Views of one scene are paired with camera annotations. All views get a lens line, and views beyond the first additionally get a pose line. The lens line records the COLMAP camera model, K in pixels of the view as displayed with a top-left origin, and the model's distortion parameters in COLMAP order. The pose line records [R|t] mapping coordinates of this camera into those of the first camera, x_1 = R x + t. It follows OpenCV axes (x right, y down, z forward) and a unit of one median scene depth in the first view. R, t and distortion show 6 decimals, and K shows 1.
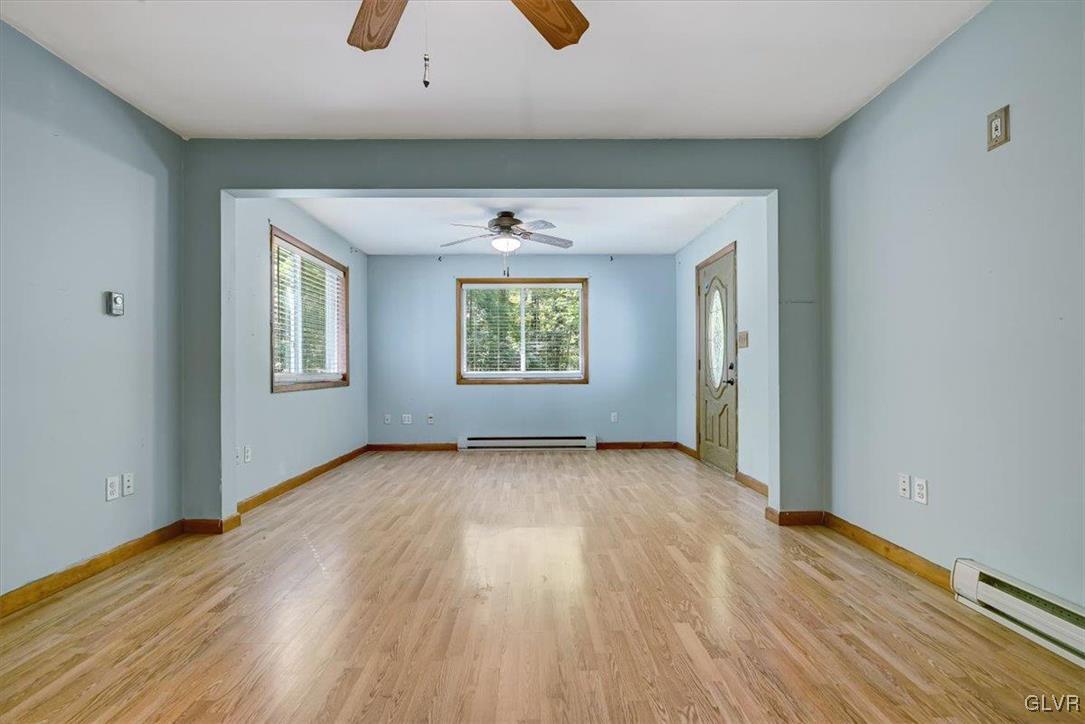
lens RADIAL K [[495.5, 0, 540.1], [0, 495.5, 366.4], [0, 0, 1]] dist [-0.010269, 0.000909]
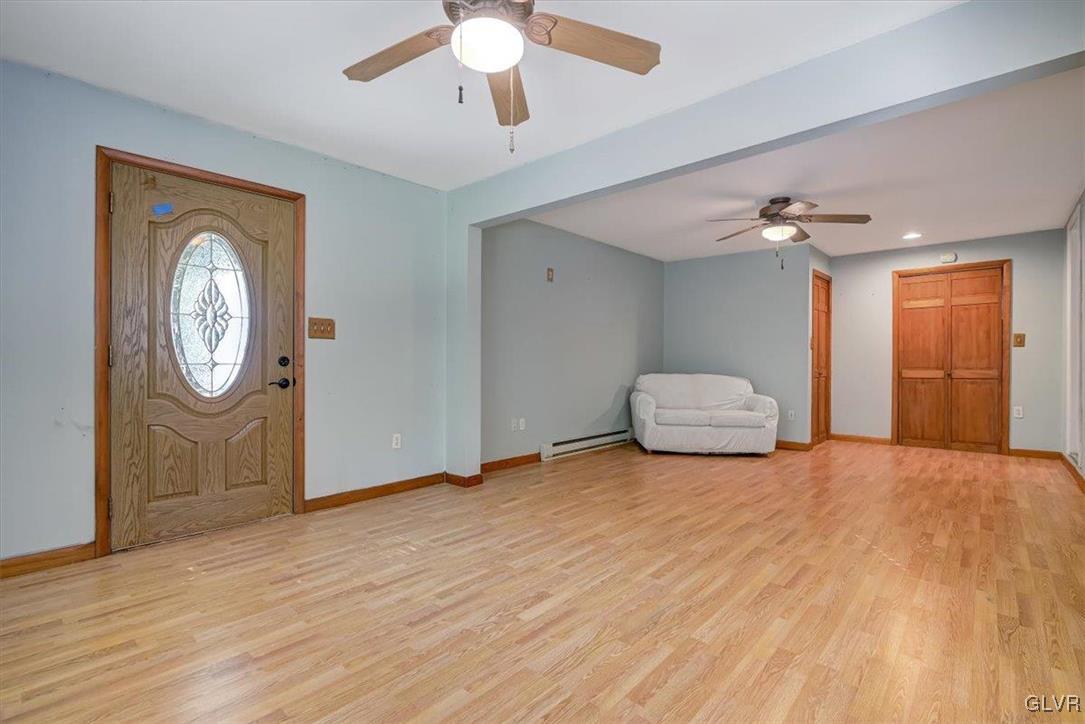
lens RADIAL K [[495.5, 0, 540.1], [0, 495.5, 366.4], [0, 0, 1]] dist [-0.010269, 0.000909]
pose [[-0.724771, 0.000328, 0.688990, -0.336905], [-0.002699, 0.999991, -0.003315, 0.007280], [-0.688985, -0.004262, -0.724763, 1.149581]]
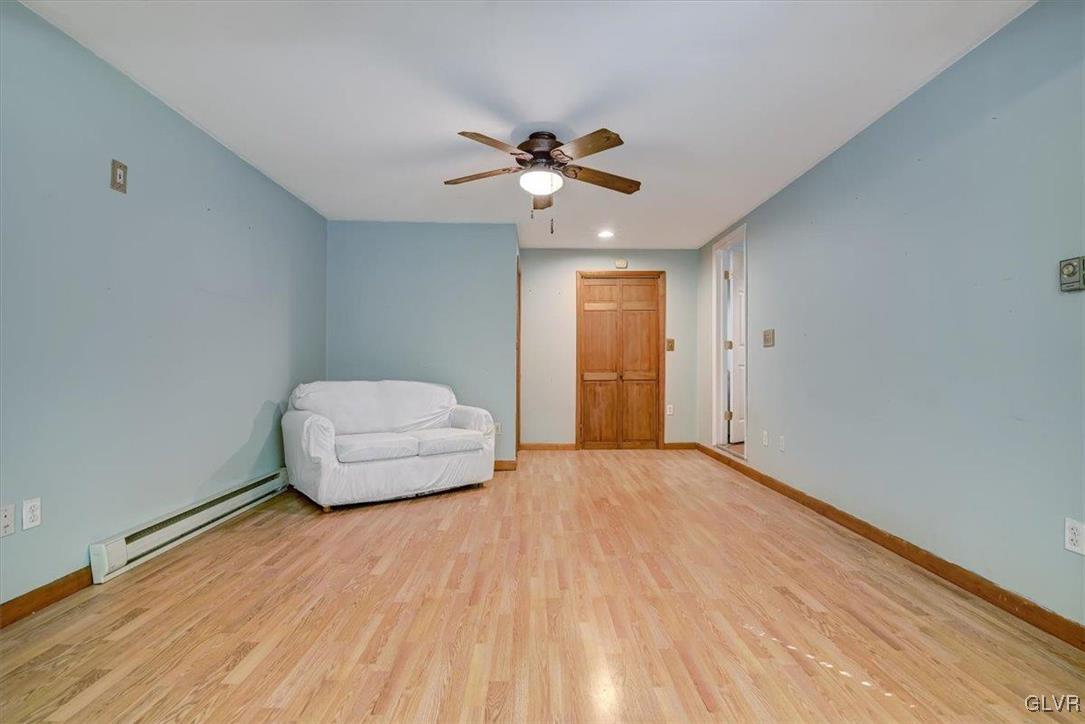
lens RADIAL K [[495.5, 0, 540.1], [0, 495.5, 366.4], [0, 0, 1]] dist [-0.010269, 0.000909]
pose [[-0.999952, 0.003419, 0.009155, -0.054423], [0.003356, 0.999970, -0.006918, 0.002830], [-0.009178, -0.006887, -0.999934, 0.860171]]
